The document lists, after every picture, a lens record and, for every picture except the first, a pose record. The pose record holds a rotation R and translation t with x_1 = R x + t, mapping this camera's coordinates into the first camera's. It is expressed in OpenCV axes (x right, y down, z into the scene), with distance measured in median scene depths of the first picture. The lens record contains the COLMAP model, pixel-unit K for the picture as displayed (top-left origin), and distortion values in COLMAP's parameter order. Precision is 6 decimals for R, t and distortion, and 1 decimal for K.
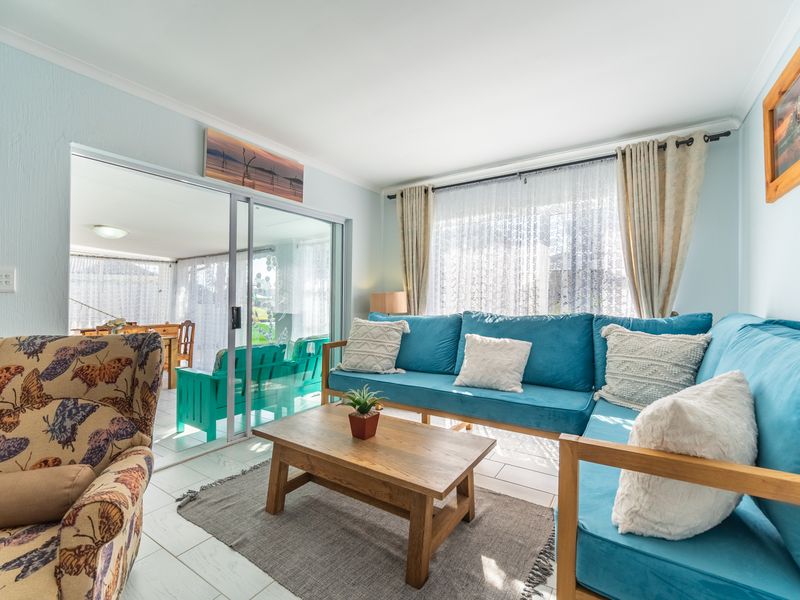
lens RADIAL K [[359.0, 0, 398.7], [0, 359.0, 297.5], [0, 0, 1]] dist [0.004151, -0.000247]
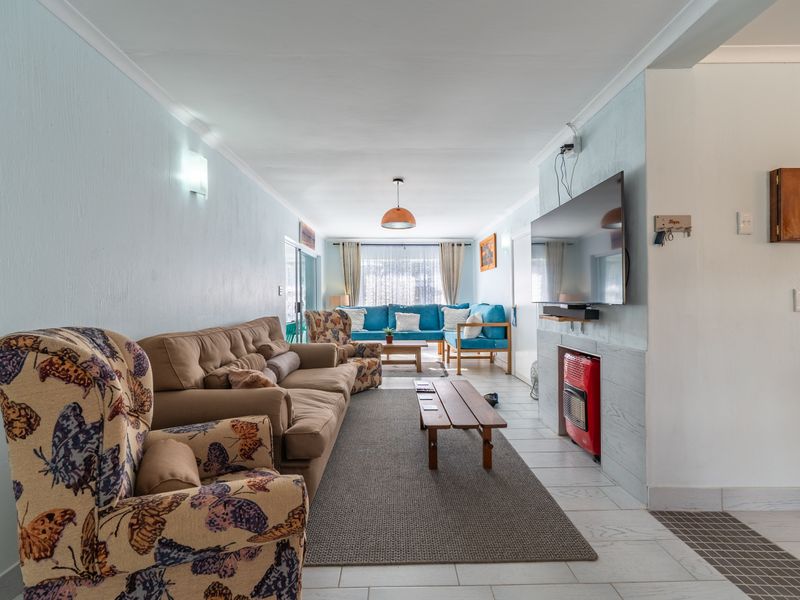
lens RADIAL K [[359.0, 0, 399.0], [0, 359.0, 300.4], [0, 0, 1]] dist [0.004151, -0.000247]
pose [[0.822584, -0.000858, 0.568643, -1.223084], [-0.000296, 0.999998, 0.001937, 0.011132], [-0.568644, -0.001761, 0.822582, -1.077820]]
